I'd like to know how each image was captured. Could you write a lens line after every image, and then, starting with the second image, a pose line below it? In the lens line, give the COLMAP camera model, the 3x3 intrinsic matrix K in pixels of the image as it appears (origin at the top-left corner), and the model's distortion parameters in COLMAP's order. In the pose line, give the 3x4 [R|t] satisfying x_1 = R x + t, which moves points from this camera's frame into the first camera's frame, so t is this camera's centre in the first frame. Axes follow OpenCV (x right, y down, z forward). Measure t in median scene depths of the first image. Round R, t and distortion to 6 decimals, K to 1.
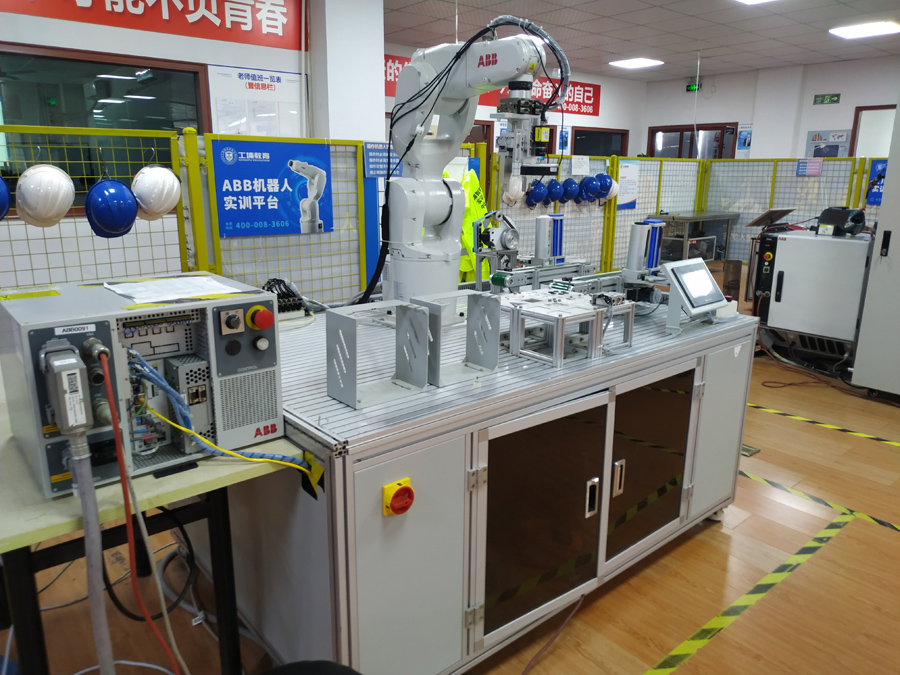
lens RADIAL K [[655.8, 0, 433.7], [0, 655.8, 333.6], [0, 0, 1]] dist [-0.001959, -0.005619]
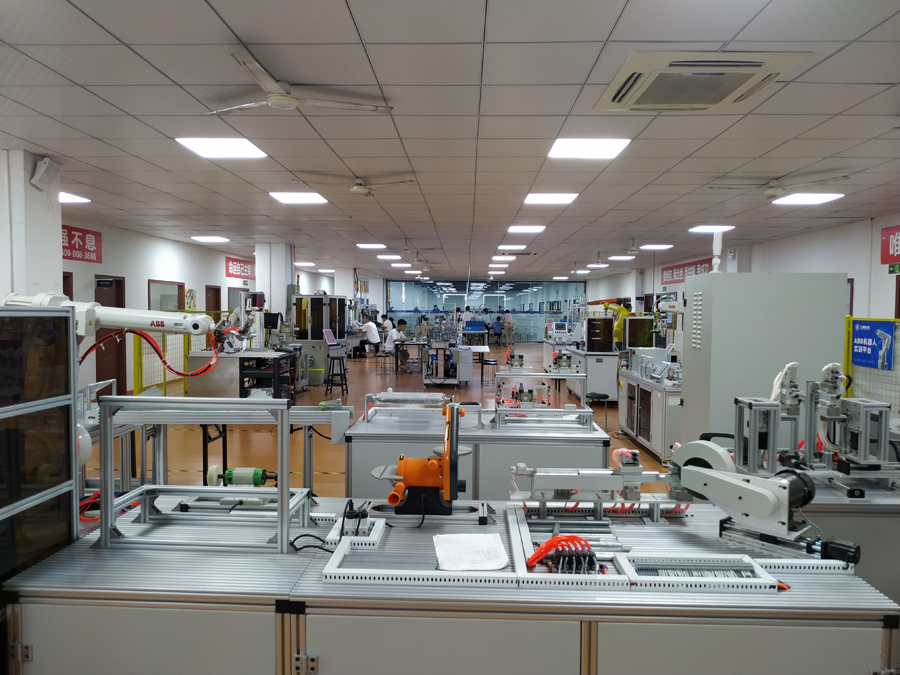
lens RADIAL K [[639.1, 0, 450.0], [0, 639.1, 337.5], [0, 0, 1]] dist [0.048604, -0.072952]
pose [[-0.659888, 0.024276, -0.750971, 1.521371], [-0.189063, 0.961954, 0.197228, -0.286241], [0.727188, 0.272129, -0.630193, 0.973298]]
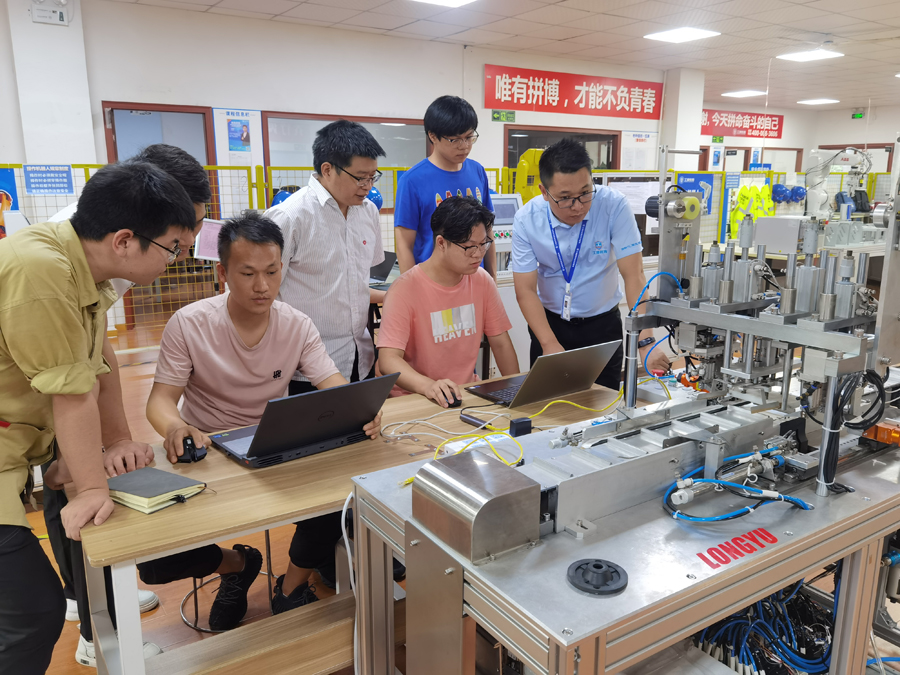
lens RADIAL K [[724.1, 0, 450.0], [0, 724.1, 337.5], [0, 0, 1]] dist [0.006377, -0.007036]
pose [[0.996034, 0.012423, -0.088102, -0.631974], [-0.014634, 0.999593, -0.024494, 0.250584], [0.087762, 0.025686, 0.995810, -1.119828]]
